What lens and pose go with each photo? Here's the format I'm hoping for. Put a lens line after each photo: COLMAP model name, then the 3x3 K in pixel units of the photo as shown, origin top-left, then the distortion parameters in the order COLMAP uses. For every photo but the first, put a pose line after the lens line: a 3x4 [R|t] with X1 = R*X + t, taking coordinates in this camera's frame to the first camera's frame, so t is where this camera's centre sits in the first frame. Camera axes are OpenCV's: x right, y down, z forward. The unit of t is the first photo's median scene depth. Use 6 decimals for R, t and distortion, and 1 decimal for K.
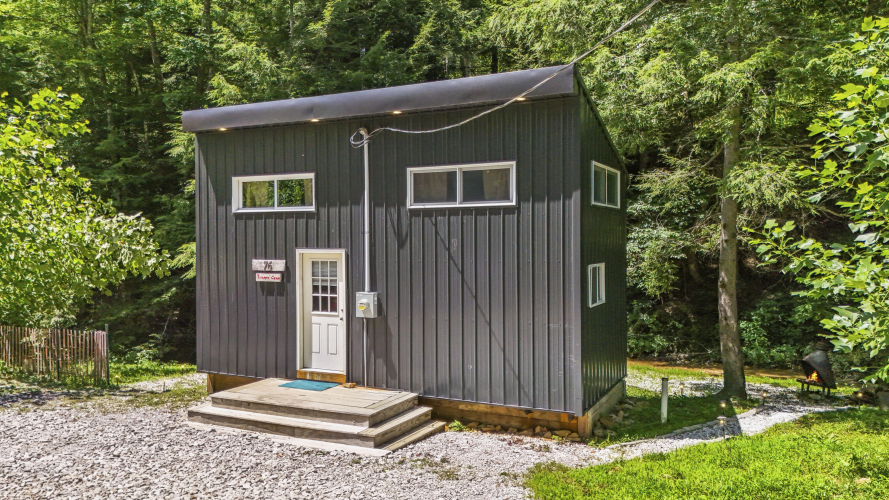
lens RADIAL K [[660.8, 0, 444.5], [0, 660.8, 250.0], [0, 0, 1]] dist [0.004875, 0.000232]
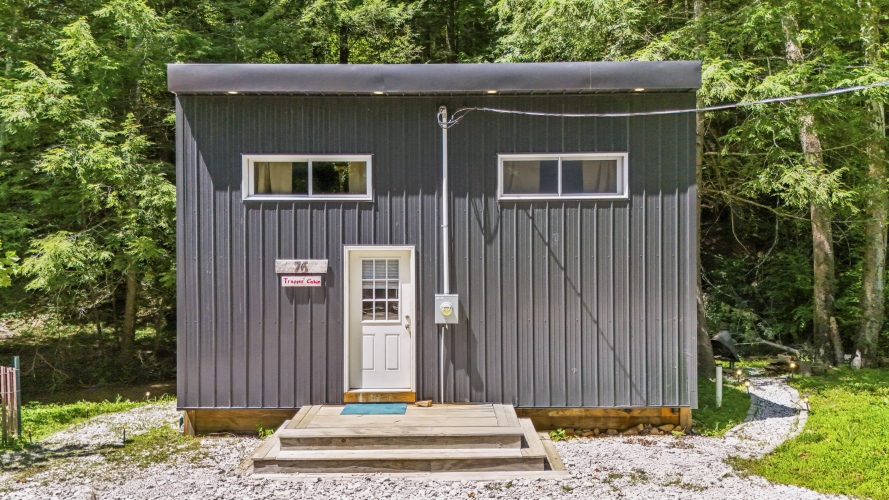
lens RADIAL K [[670.9, 0, 444.5], [0, 670.9, 239.4], [0, 0, 1]] dist [0.009721, 0.000137]
pose [[0.905342, -0.004141, 0.424663, -0.501309], [0.008945, 0.999917, -0.009321, -0.000519], [-0.424589, 0.012237, 0.905304, 0.200991]]
